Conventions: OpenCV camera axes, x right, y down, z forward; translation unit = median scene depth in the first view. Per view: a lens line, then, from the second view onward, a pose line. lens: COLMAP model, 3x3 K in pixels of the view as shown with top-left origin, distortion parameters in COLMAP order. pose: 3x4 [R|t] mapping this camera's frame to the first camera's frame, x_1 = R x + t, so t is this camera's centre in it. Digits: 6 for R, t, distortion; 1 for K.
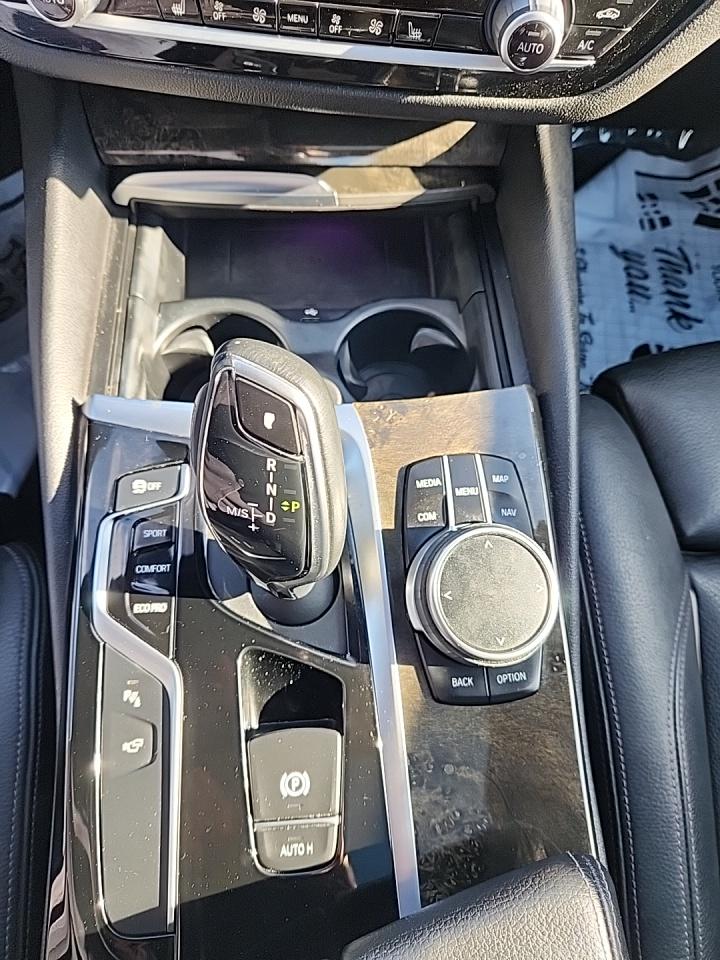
lens RADIAL K [[662.7, 0, 360.0], [0, 662.7, 480.0], [0, 0, 1]] dist [0.070979, -0.062077]
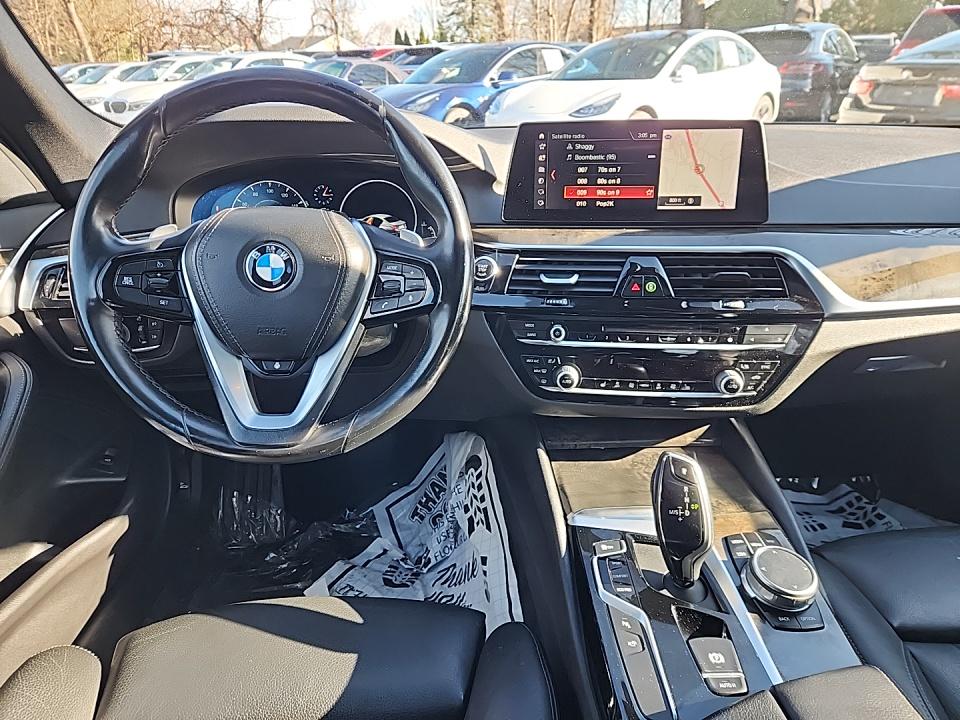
lens RADIAL K [[662.7, 0, 480.0], [0, 662.7, 360.0], [0, 0, 1]] dist [0.070979, -0.062077]
pose [[0.997280, -0.059188, -0.043919, -0.652234], [0.011048, 0.709210, -0.704911, 1.210613], [0.072870, 0.702508, 0.707935, -1.115154]]
